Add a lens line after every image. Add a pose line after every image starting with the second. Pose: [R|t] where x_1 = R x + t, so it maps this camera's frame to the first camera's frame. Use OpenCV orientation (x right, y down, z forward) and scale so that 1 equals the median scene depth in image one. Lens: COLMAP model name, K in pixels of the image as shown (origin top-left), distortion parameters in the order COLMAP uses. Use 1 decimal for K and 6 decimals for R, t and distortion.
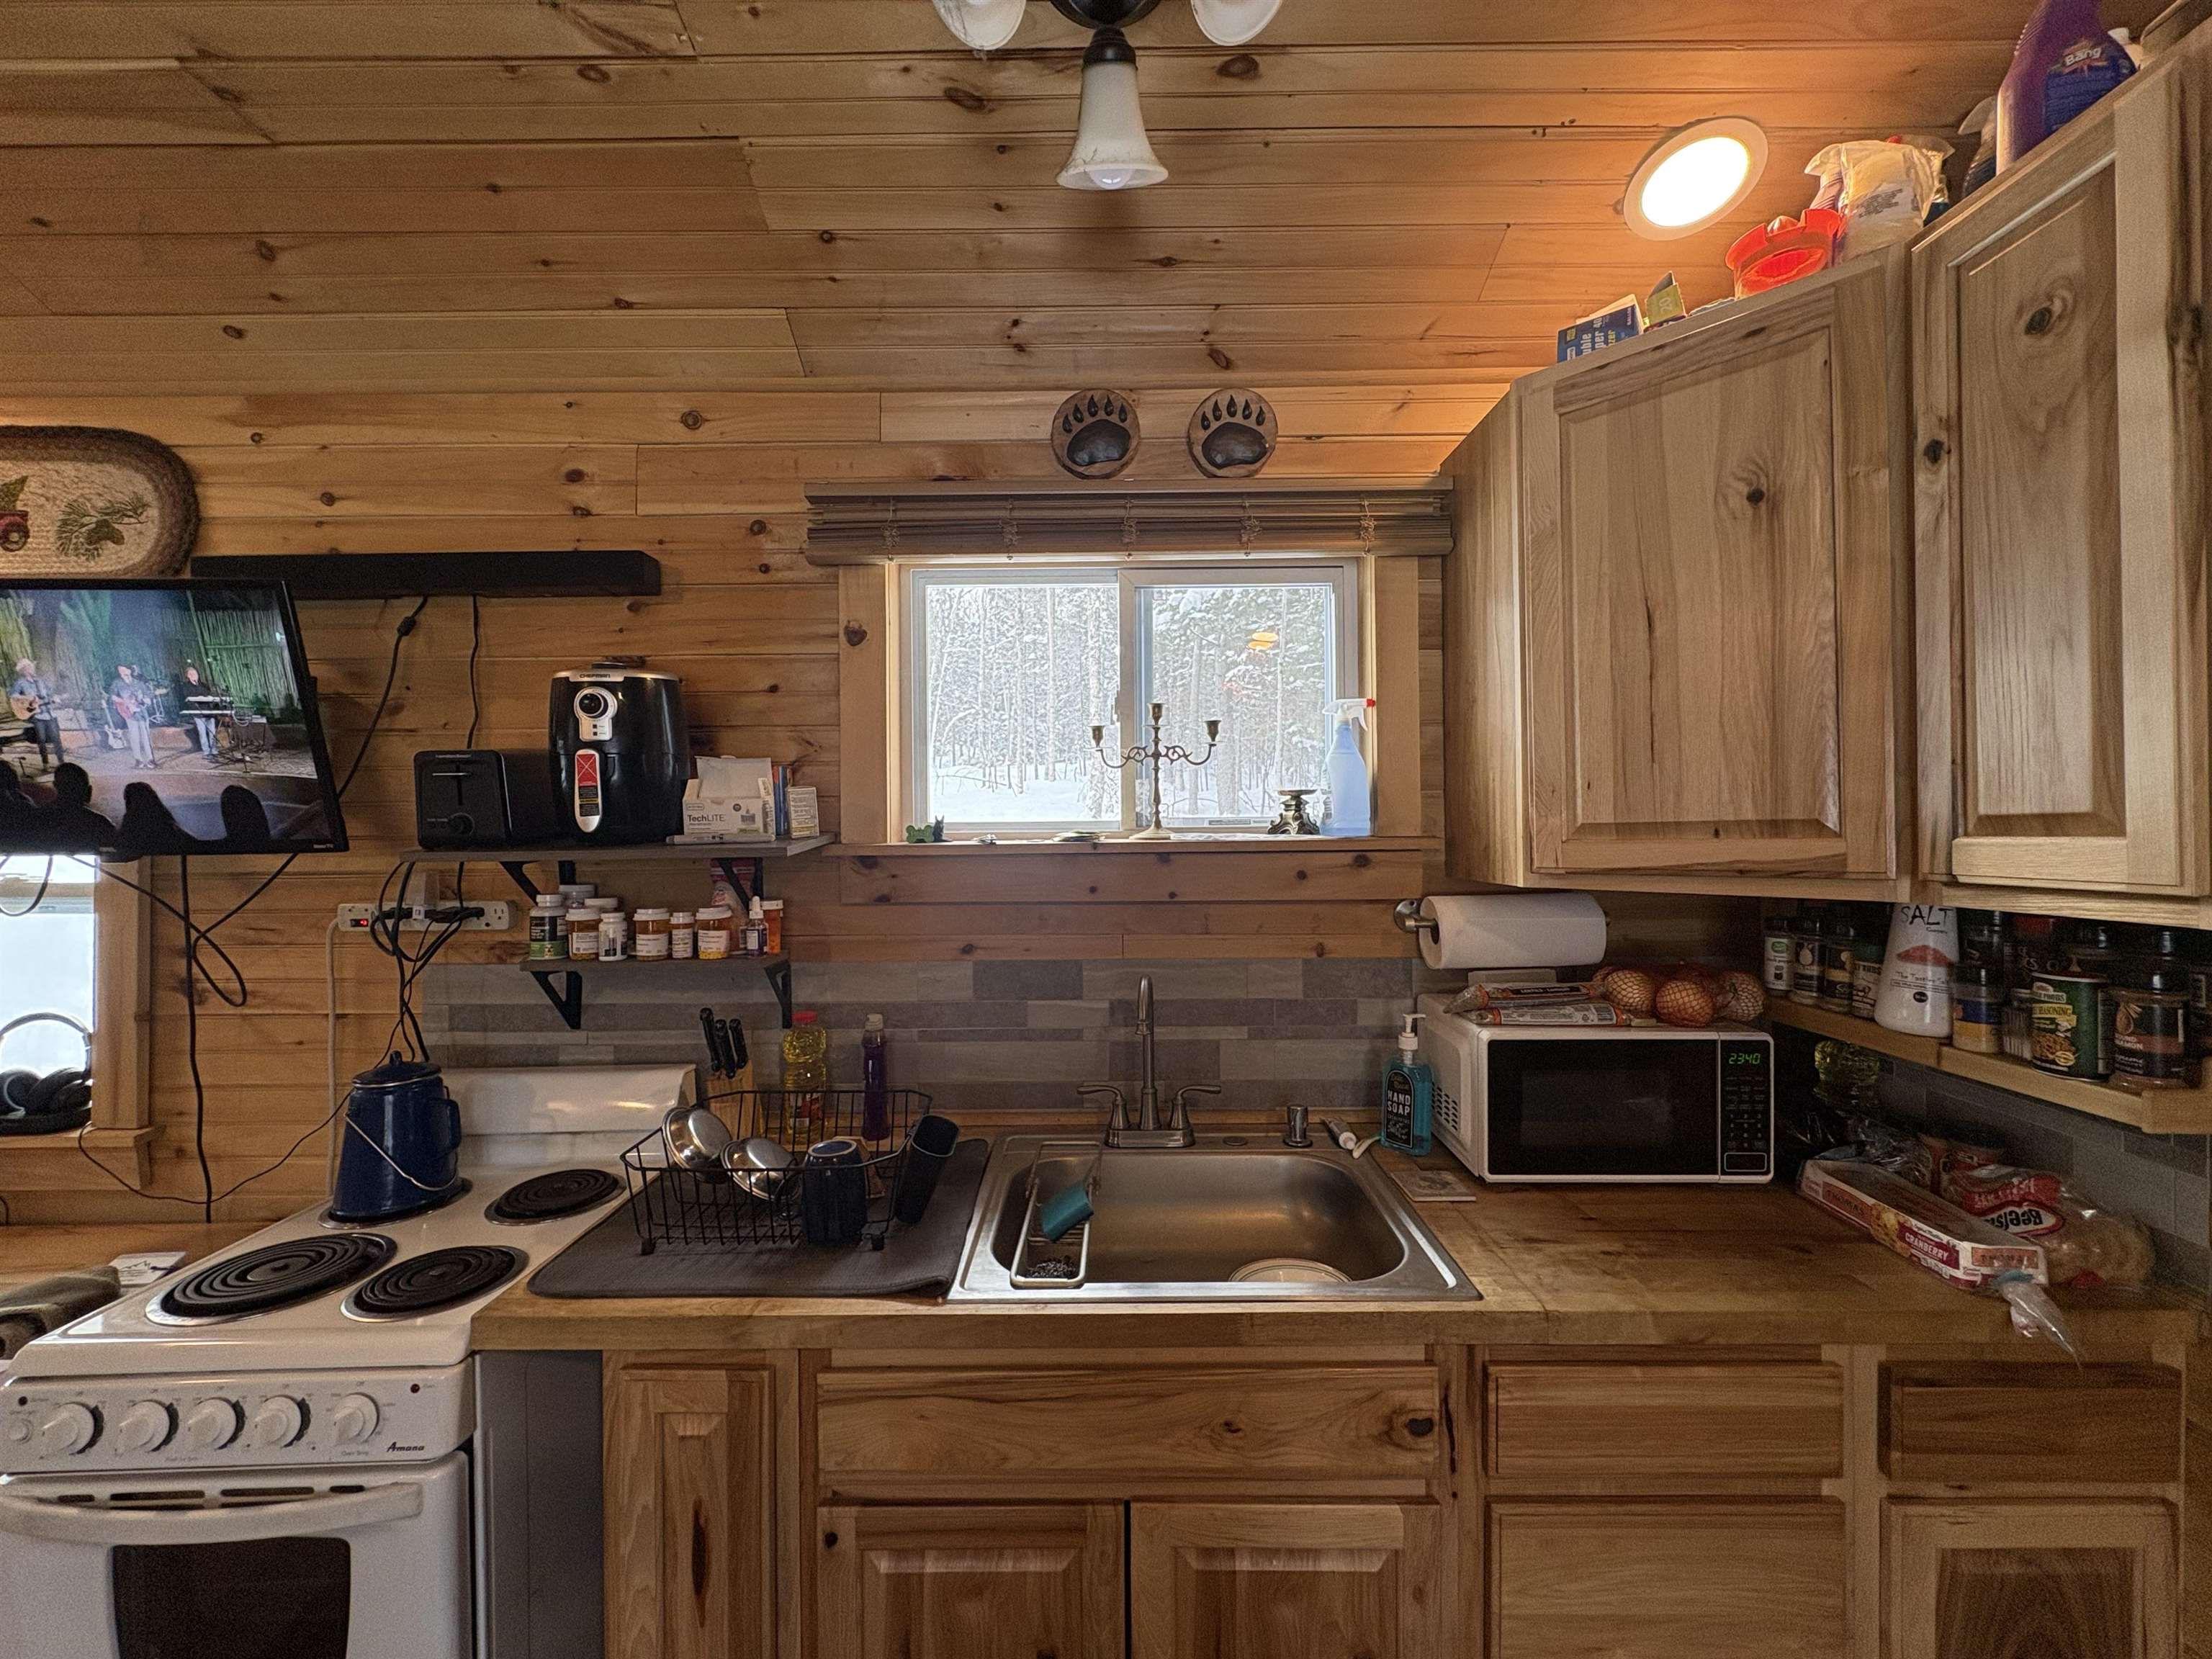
lens RADIAL K [[878.6, 0, 1105.5], [0, 878.6, 829.1], [0, 0, 1]] dist [-0.000575, 0.000388]
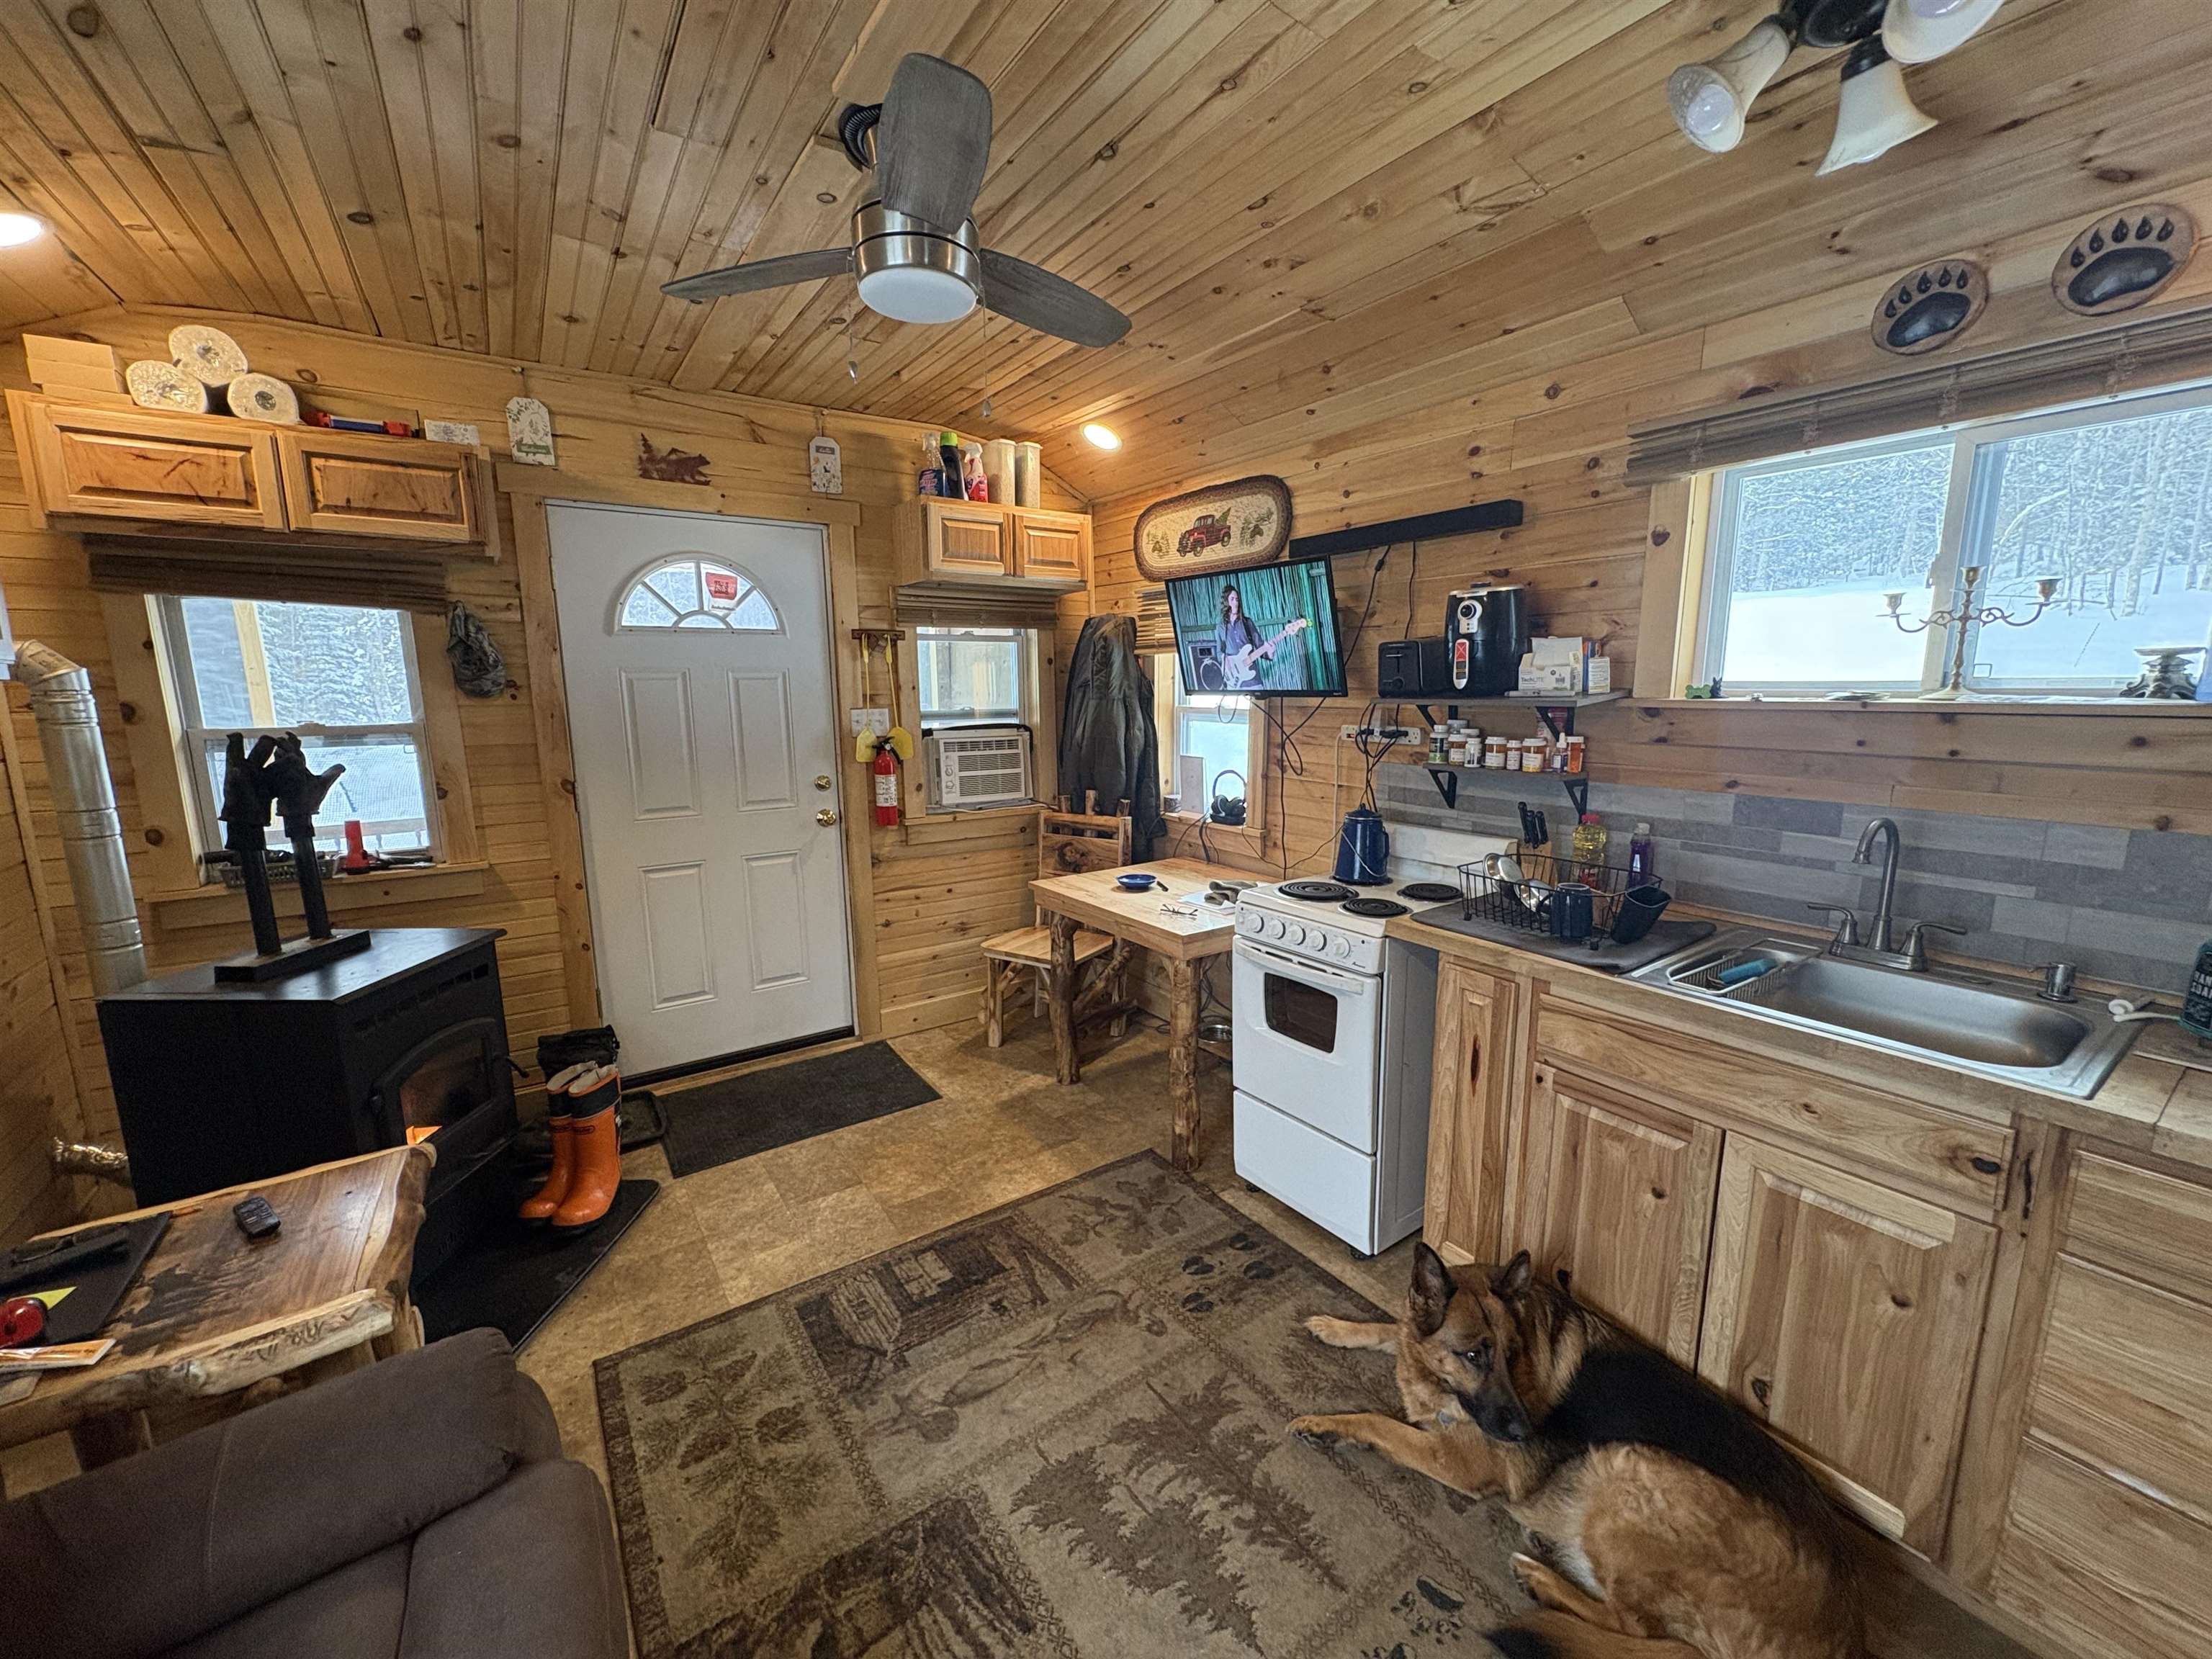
lens RADIAL K [[878.6, 0, 1104.3], [0, 878.6, 829.2], [0, 0, 1]] dist [-0.000575, 0.000388]
pose [[0.566122, 0.142812, -0.811856, 0.417125], [0.005230, 0.984236, 0.176781, -0.031386], [0.824305, -0.104326, 0.556451, -0.513838]]
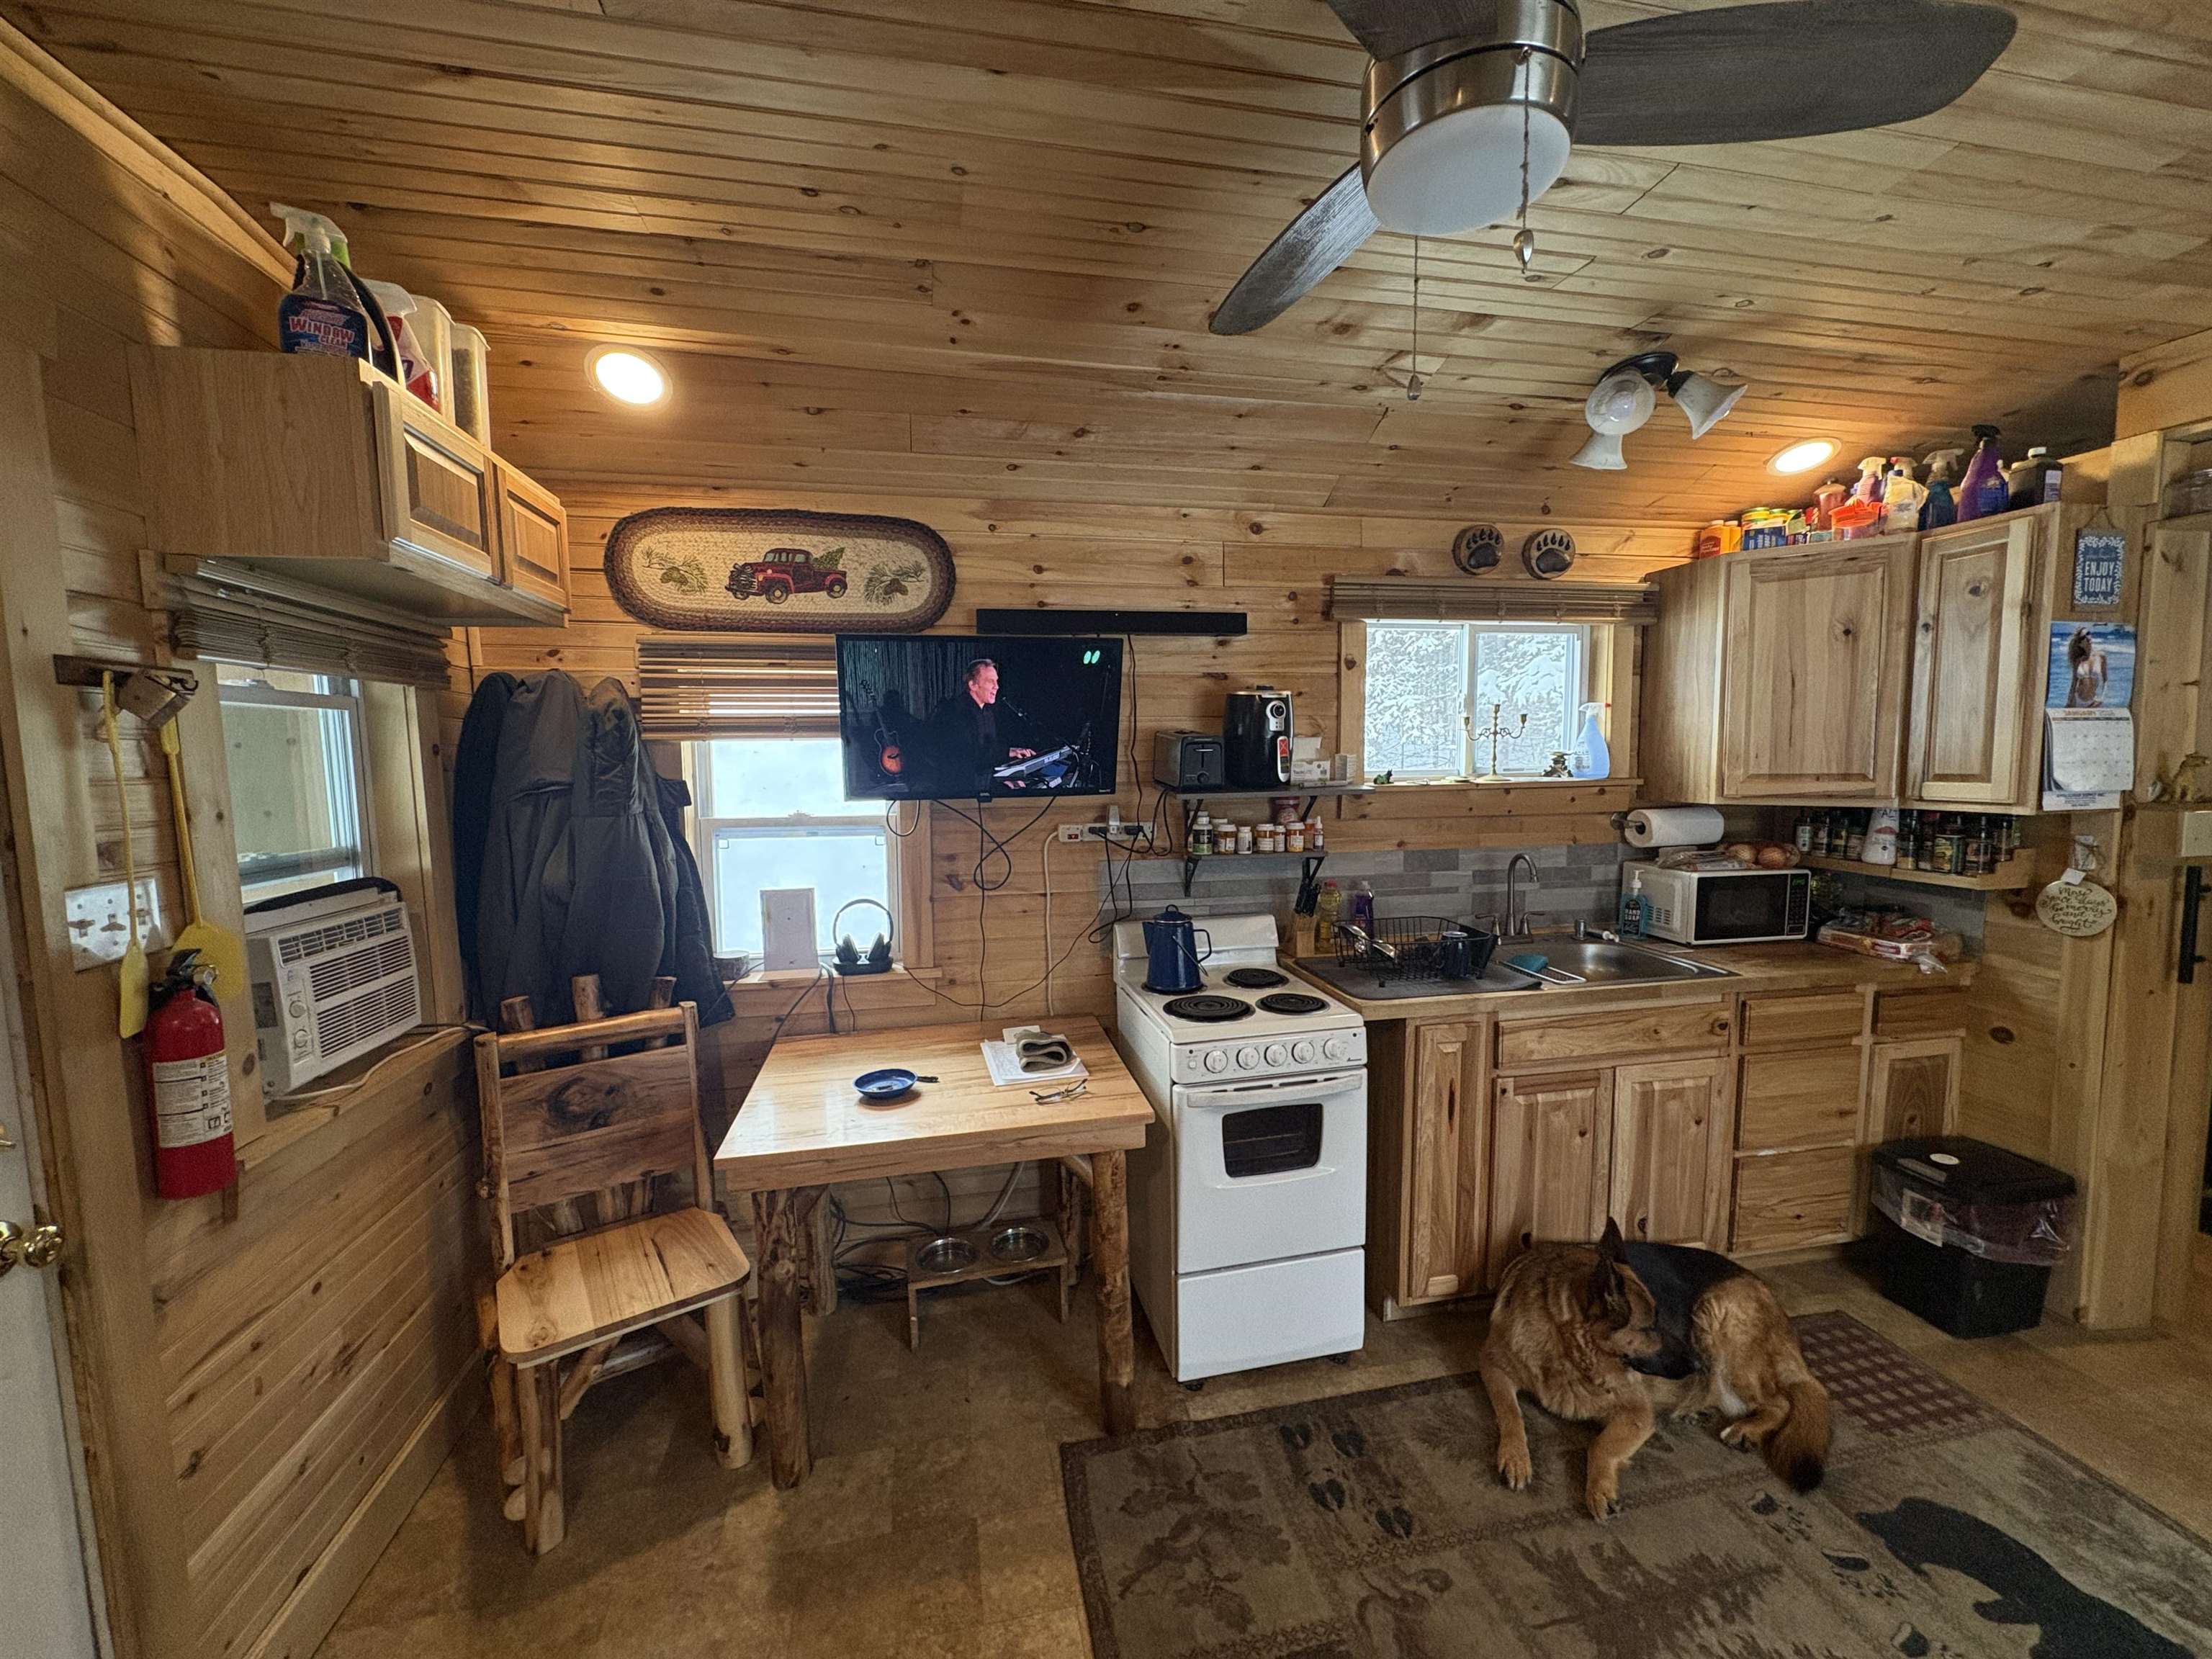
lens RADIAL K [[878.6, 0, 1105.4], [0, 878.6, 829.8], [0, 0, 1]] dist [-0.000575, 0.000388]
pose [[0.979838, -0.021199, 0.198667, -1.236043], [0.003732, 0.996124, 0.087883, -0.055755], [-0.199760, -0.085369, 0.976119, -0.681415]]
